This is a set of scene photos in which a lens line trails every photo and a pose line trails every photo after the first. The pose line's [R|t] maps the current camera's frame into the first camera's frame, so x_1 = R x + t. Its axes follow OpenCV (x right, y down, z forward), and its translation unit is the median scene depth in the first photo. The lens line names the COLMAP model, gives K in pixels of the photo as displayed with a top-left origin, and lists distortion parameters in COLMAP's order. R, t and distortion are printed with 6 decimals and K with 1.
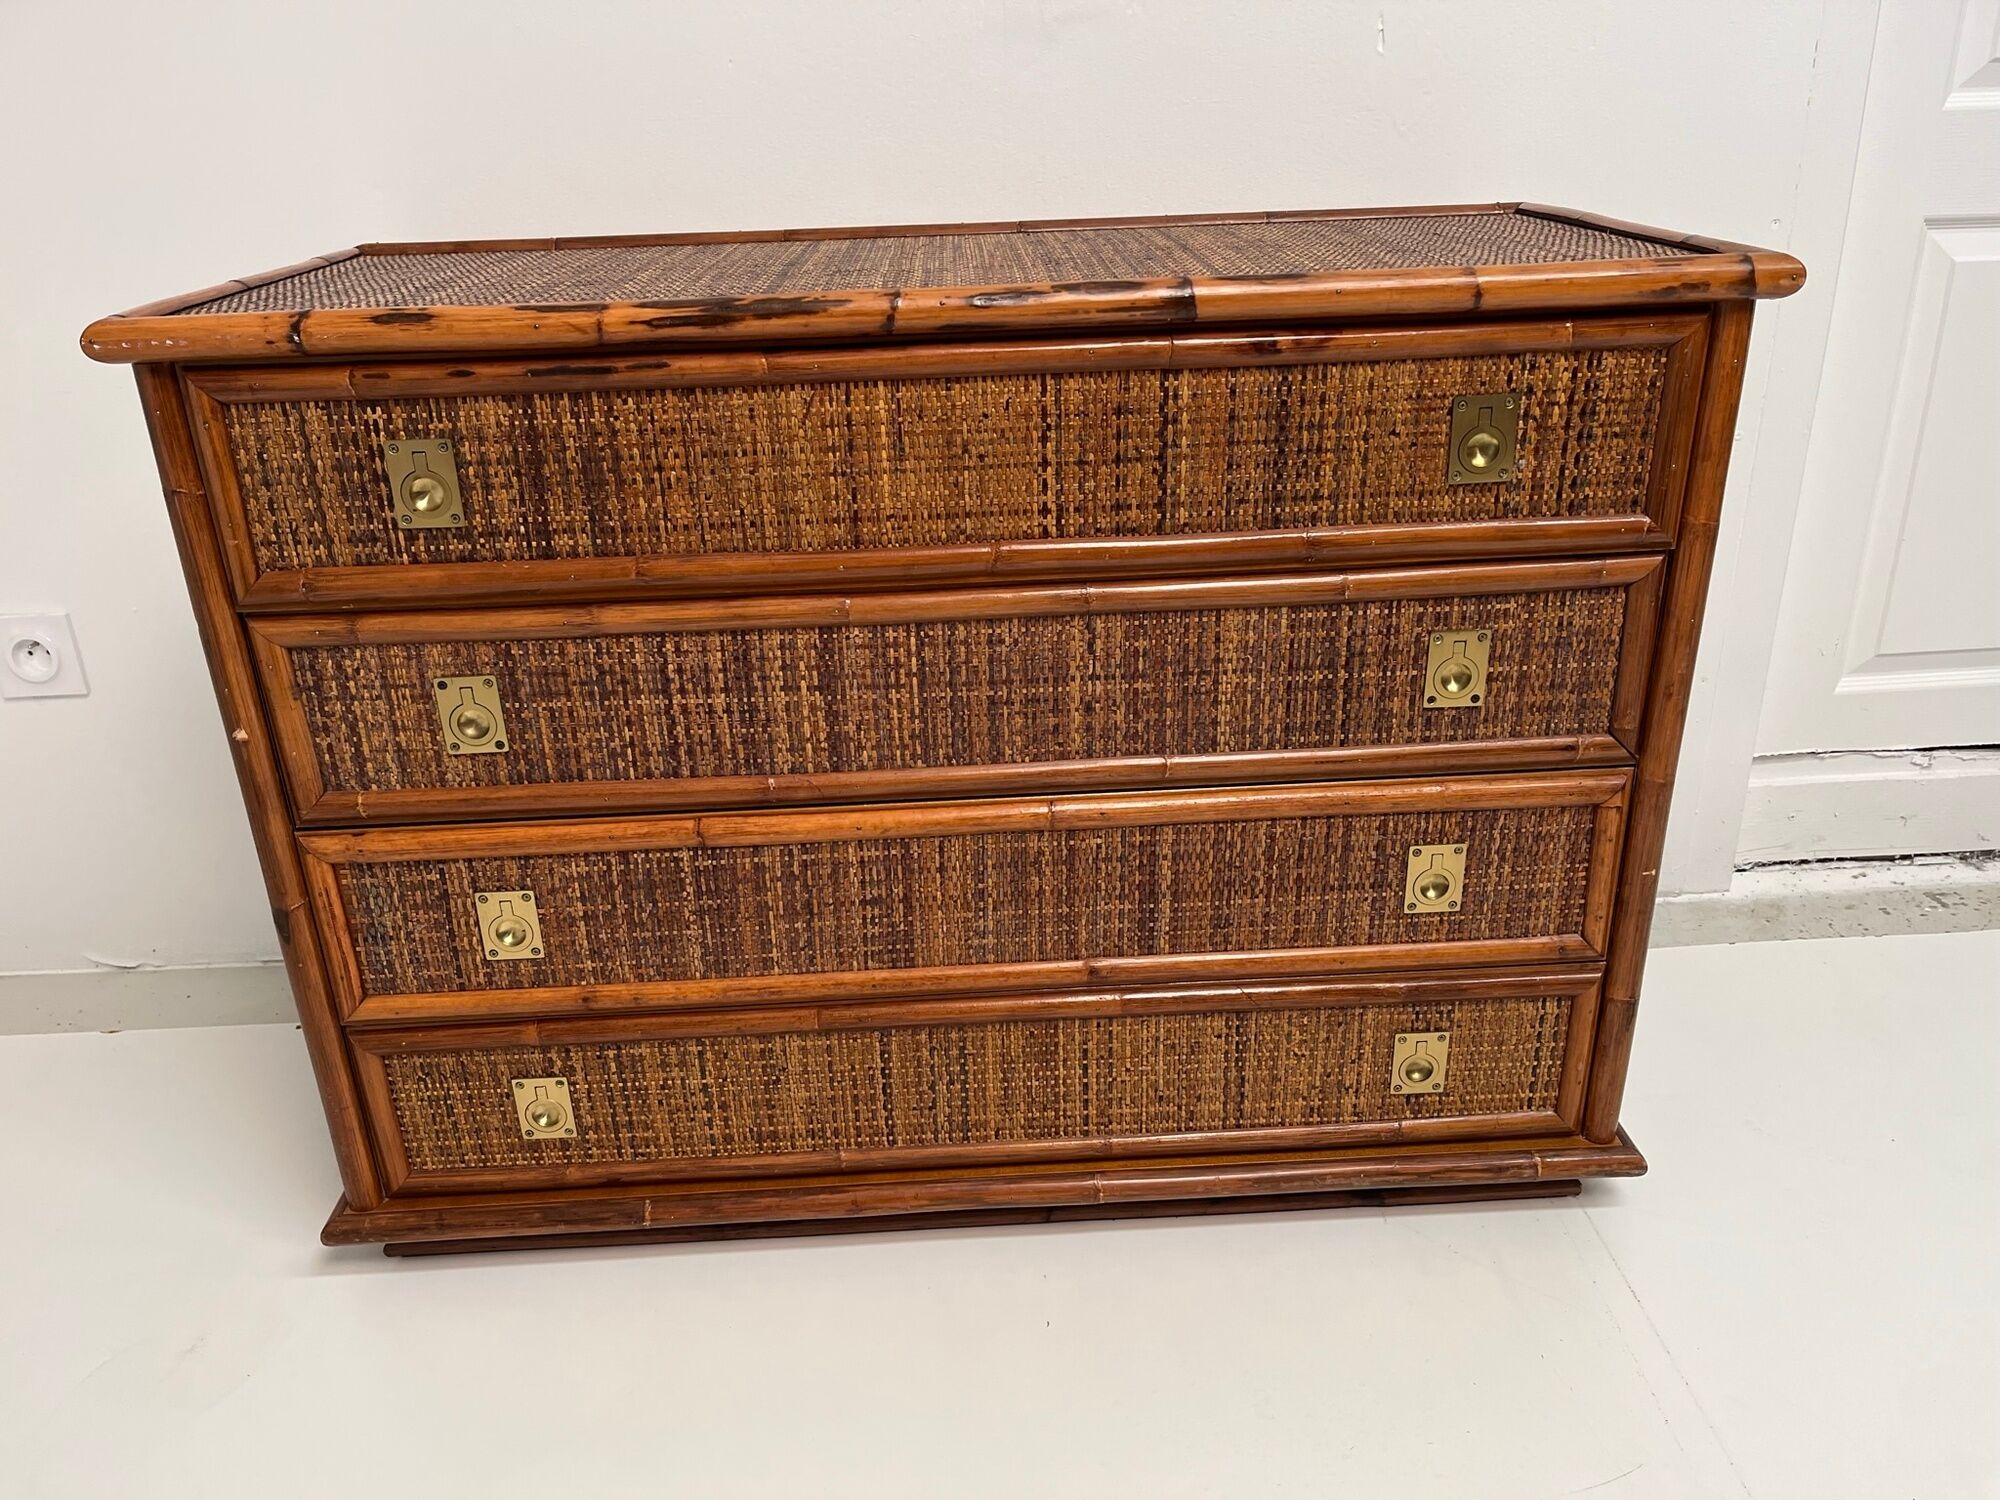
lens RADIAL K [[1520.5, 0, 1003.1], [0, 1520.5, 773.9], [0, 0, 1]] dist [0.054295, -0.080492]
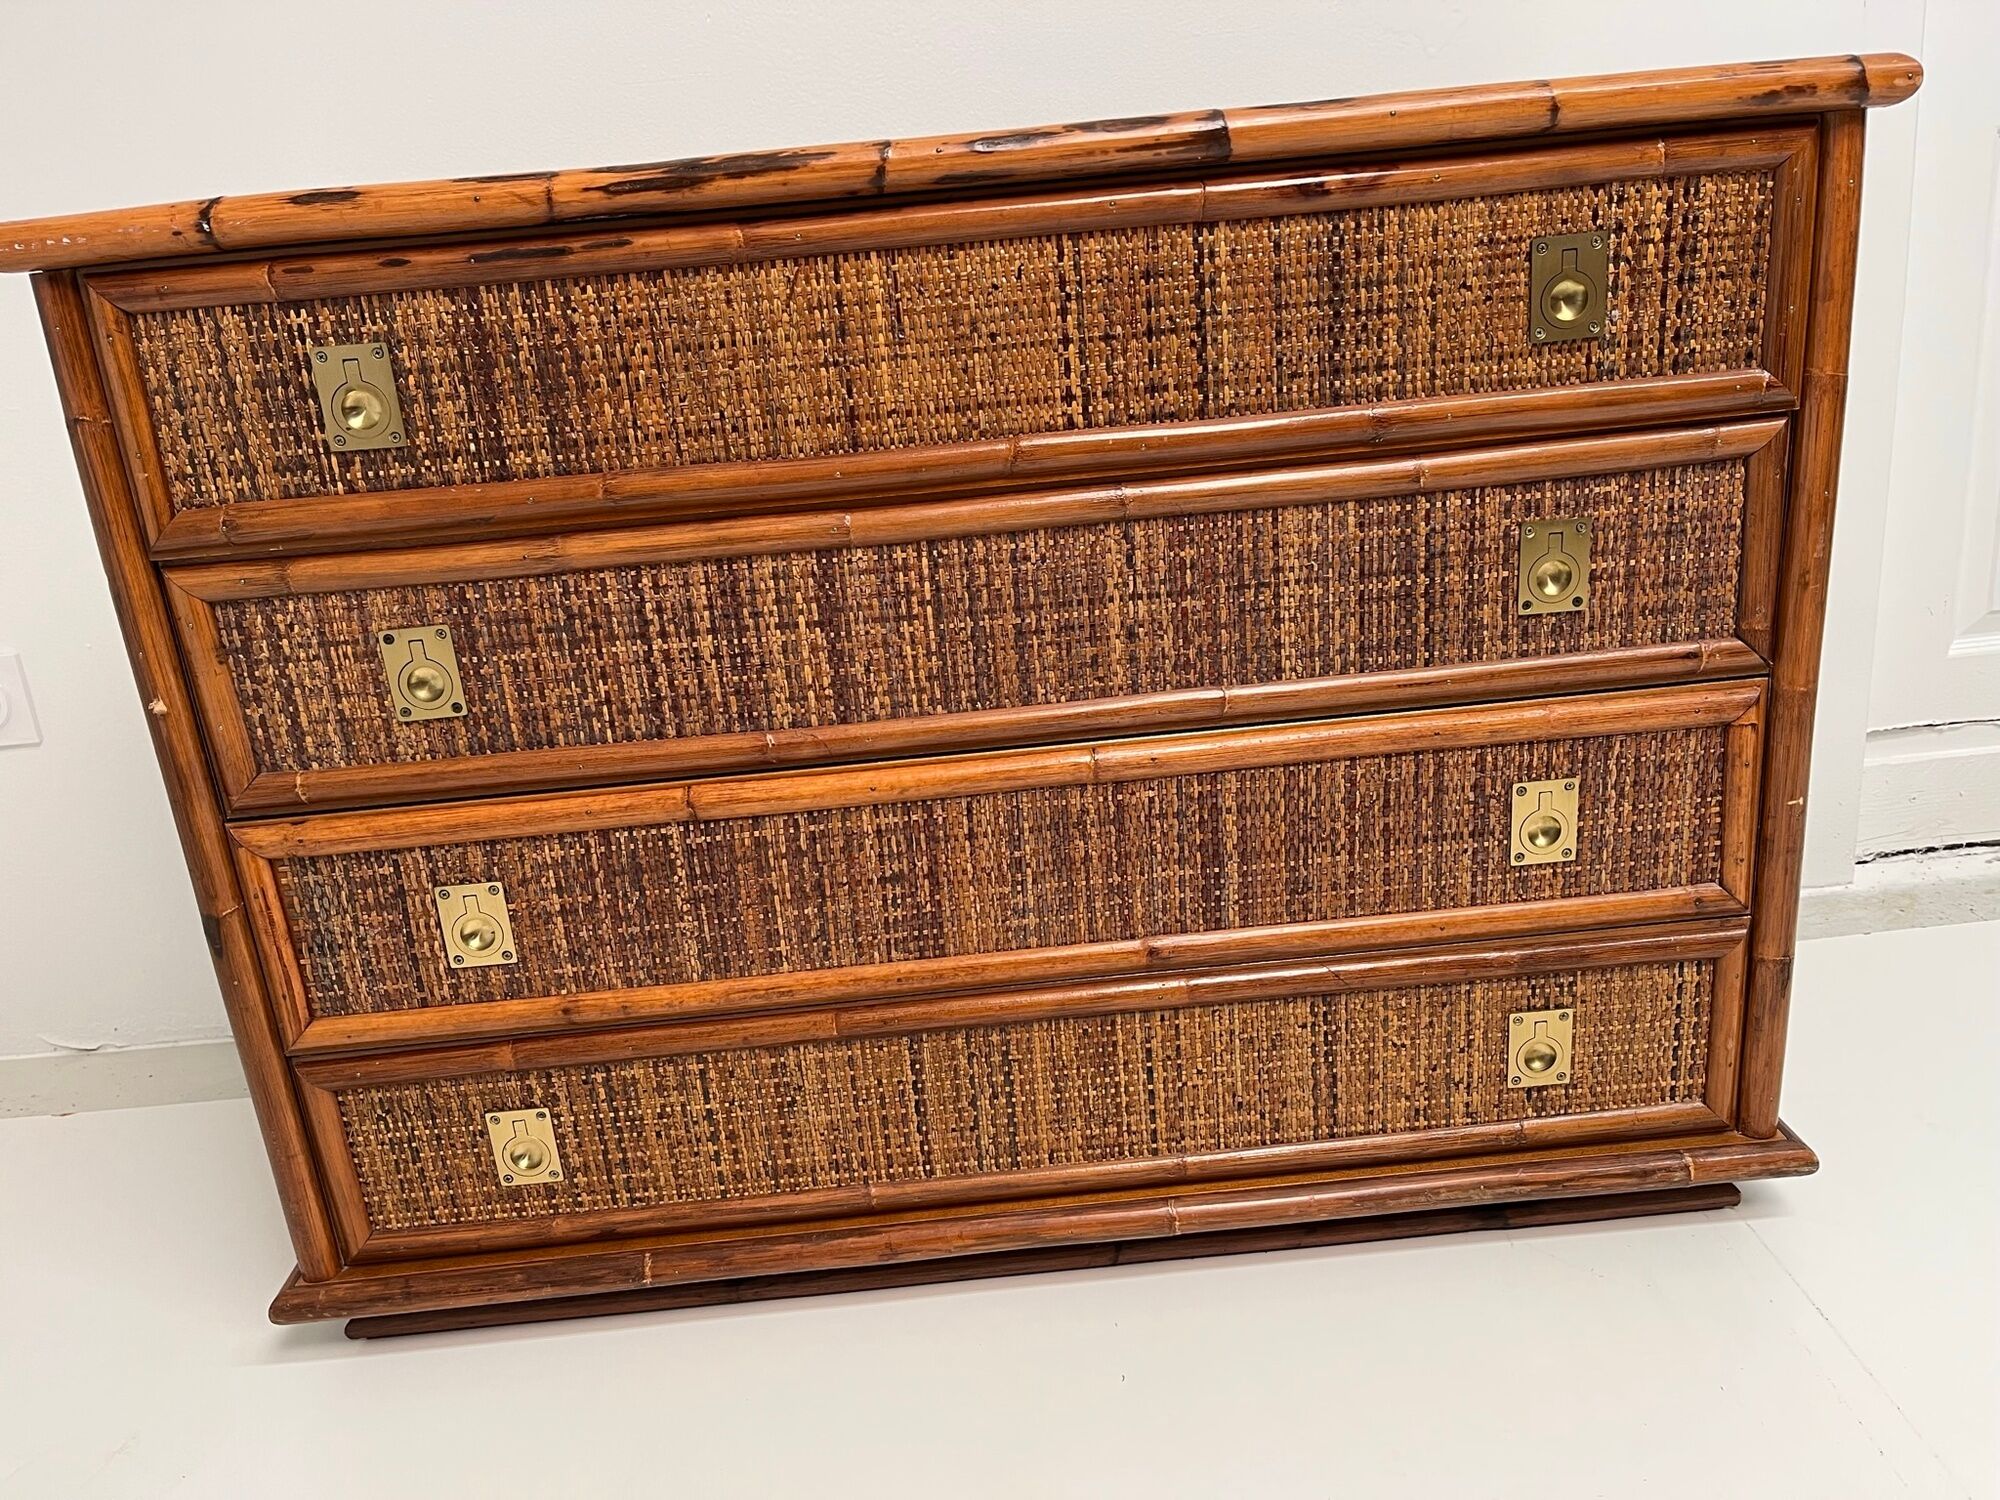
lens RADIAL K [[1518.0, 0, 1013.0], [0, 1518.0, 759.6], [0, 0, 1]] dist [0.030769, -0.008043]
pose [[0.998646, -0.049657, -0.015522, -0.001190], [0.047957, 0.994280, -0.095435, 0.107630], [0.020172, 0.094562, 0.995315, 0.144641]]
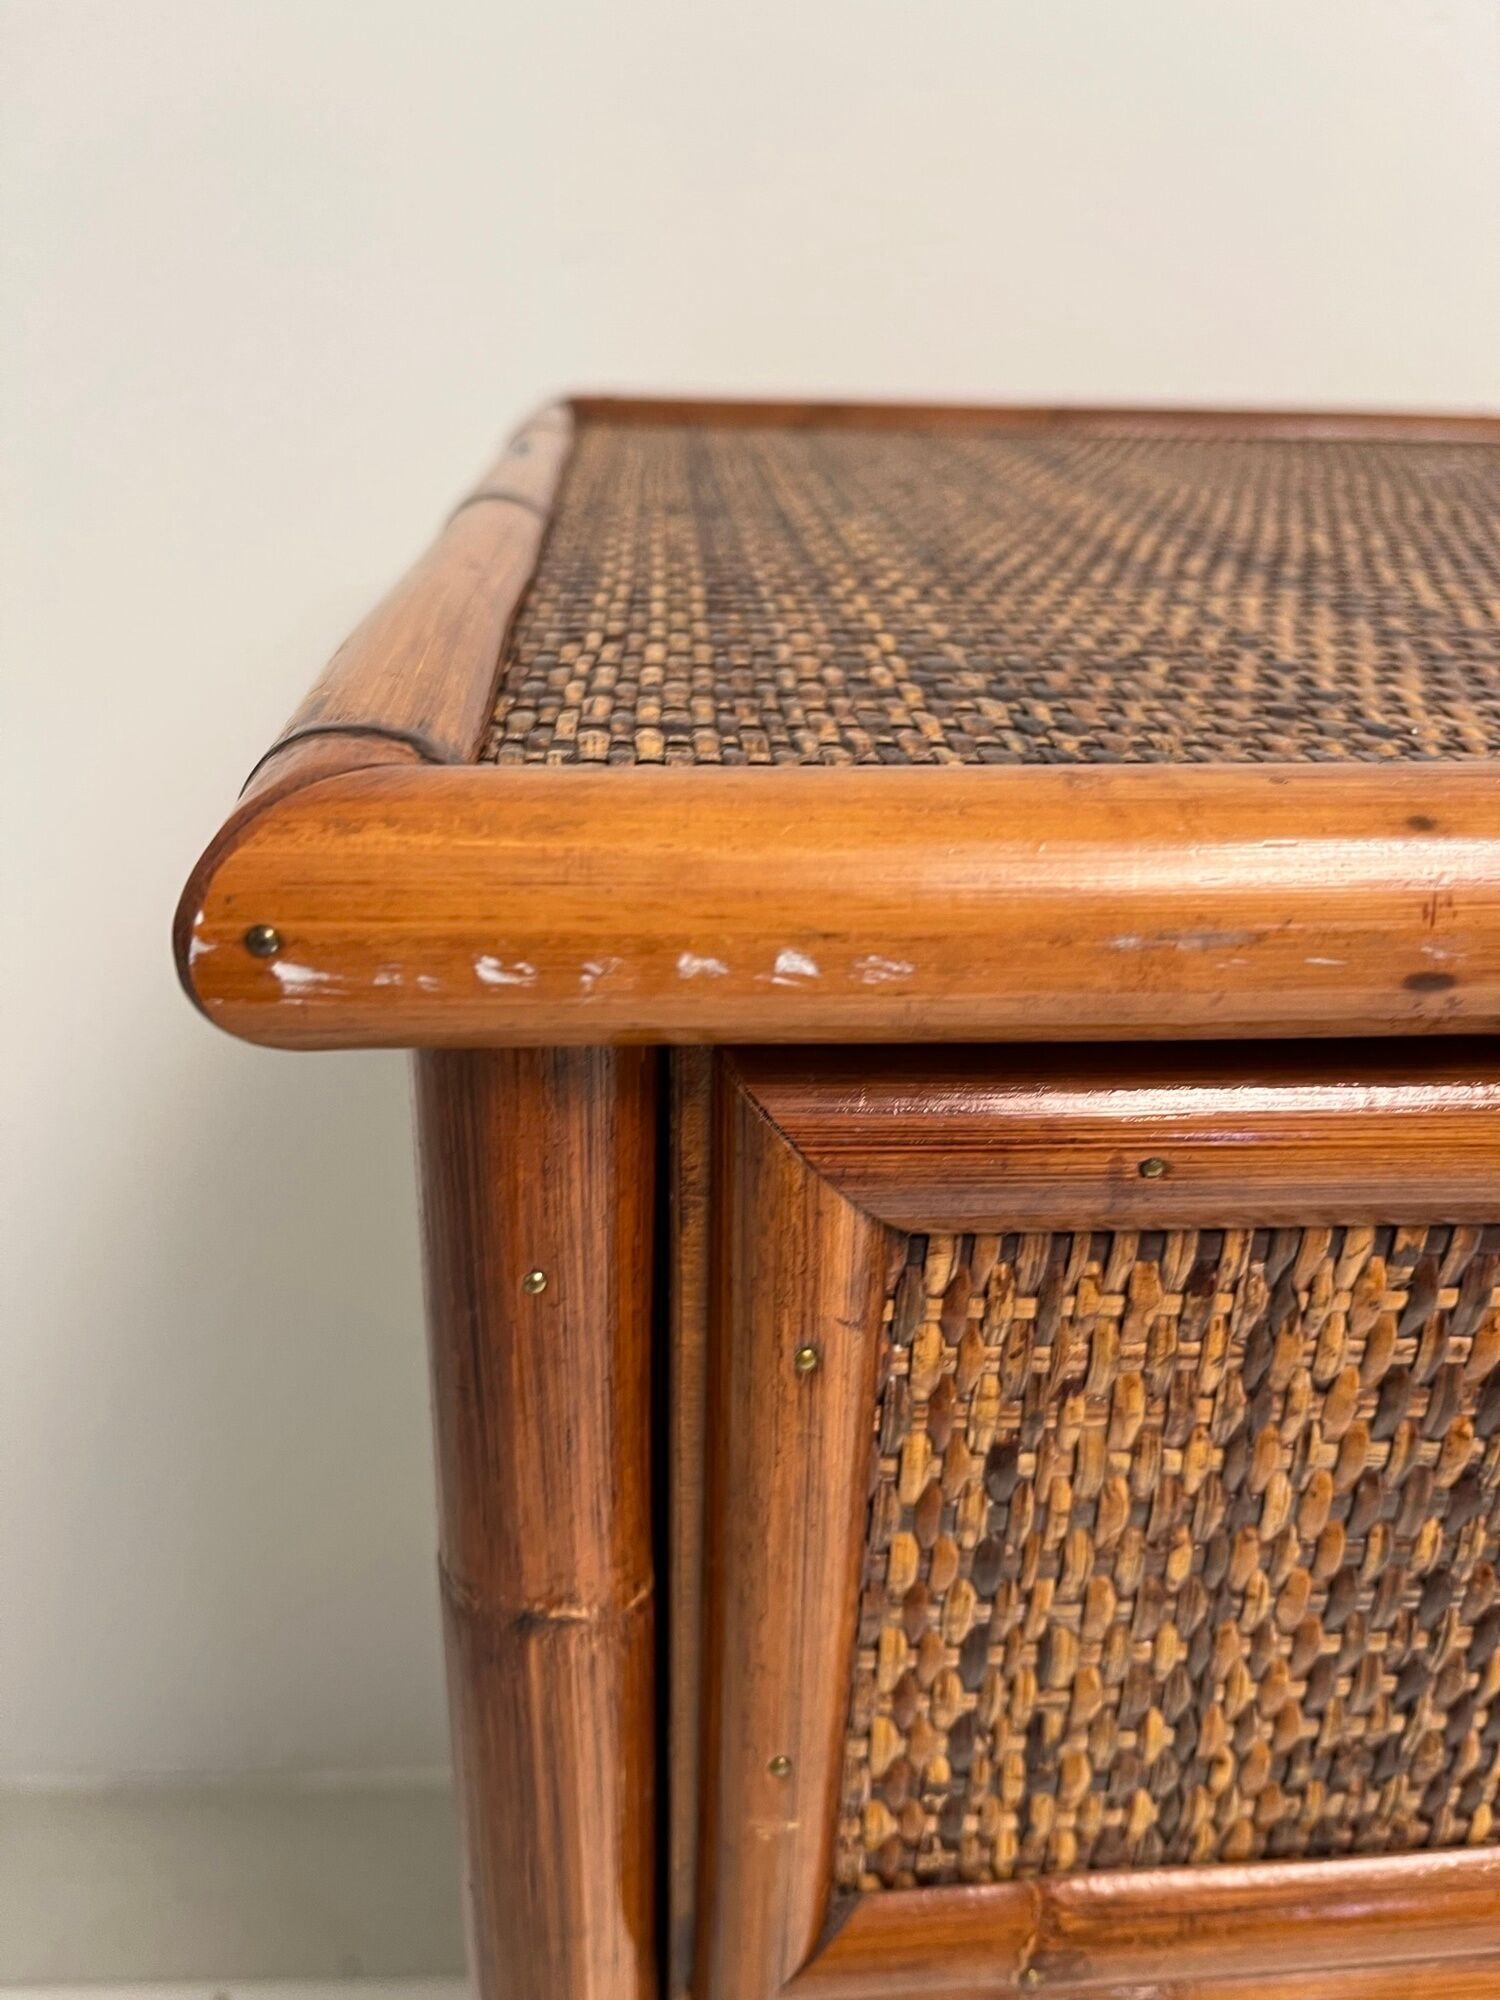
lens RADIAL K [[1518.0, 0, 750.0], [0, 1518.0, 1000.0], [0, 0, 1]] dist [0.030769, -0.008043]
pose [[0.997925, 0.032547, 0.055556, -0.478761], [-0.033412, 0.999333, 0.014721, -0.241636], [-0.055040, -0.016546, 0.998347, 0.737859]]
